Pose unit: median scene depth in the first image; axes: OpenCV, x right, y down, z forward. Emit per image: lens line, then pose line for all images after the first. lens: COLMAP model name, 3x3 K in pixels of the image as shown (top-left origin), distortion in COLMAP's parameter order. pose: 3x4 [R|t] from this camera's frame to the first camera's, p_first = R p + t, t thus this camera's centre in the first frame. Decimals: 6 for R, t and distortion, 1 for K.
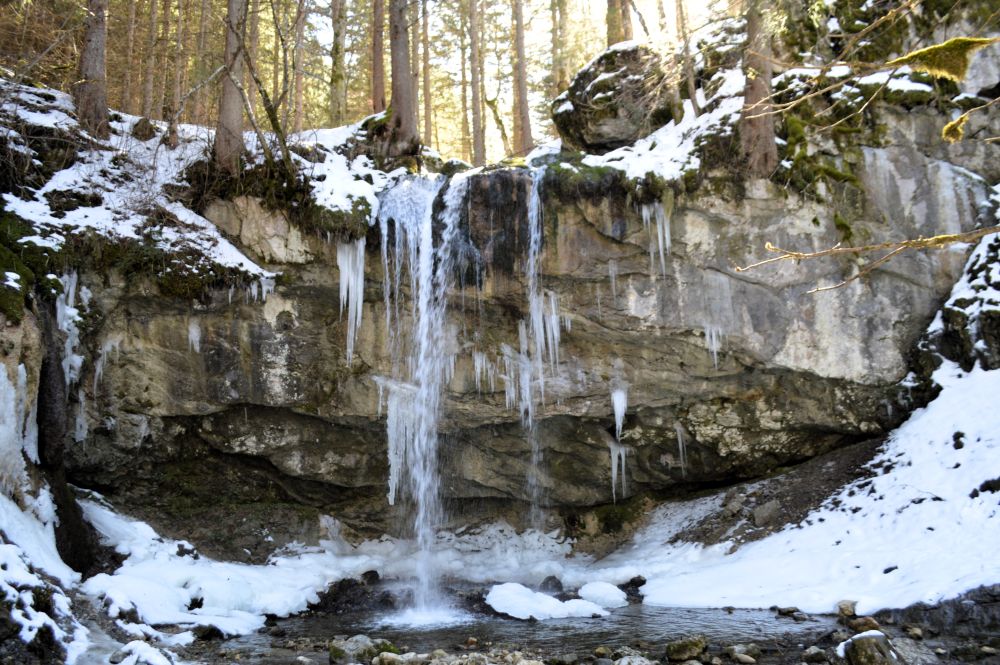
lens RADIAL K [[858.0, 0, 500.0], [0, 858.0, 332.5], [0, 0, 1]] dist [-0.071903, 0.006178]
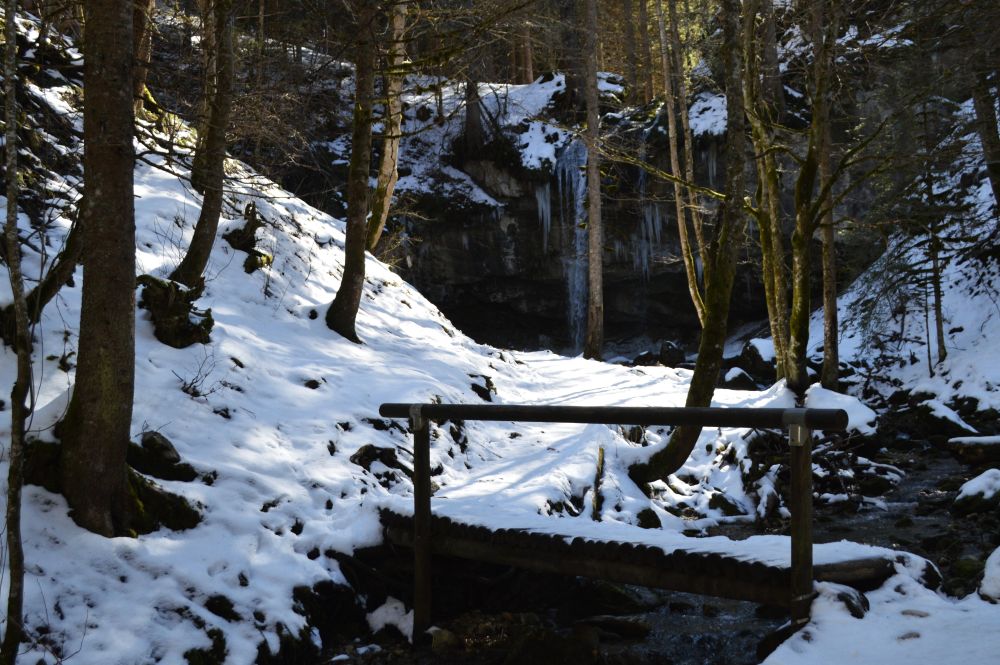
lens RADIAL K [[1299.1, 0, 500.0], [0, 1299.1, 332.5], [0, 0, 1]] dist [0.015186, 0.010055]
pose [[0.951343, -0.036744, -0.305934, 0.562209], [0.081566, 0.987477, 0.135039, -0.171708], [0.297141, -0.153422, 0.942427, -1.648462]]
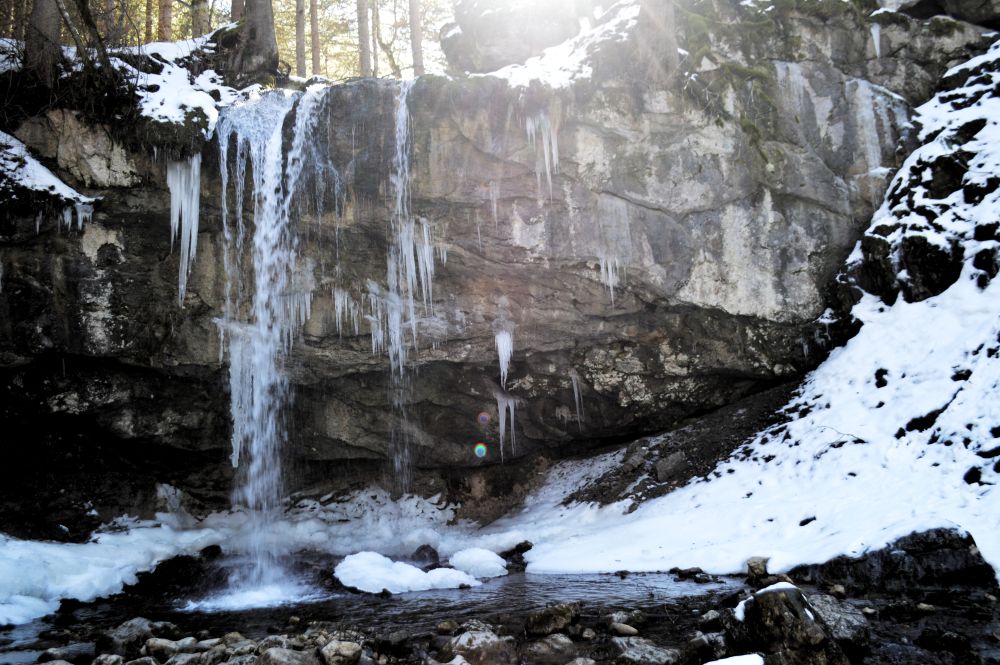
lens RADIAL K [[876.3, 0, 500.0], [0, 876.3, 332.5], [0, 0, 1]] dist [-0.068228, 0.009401]
pose [[0.995728, -0.015664, 0.090995, 0.054642], [0.013482, 0.999608, 0.024535, 0.046794], [-0.091344, -0.023203, 0.995549, 0.111951]]
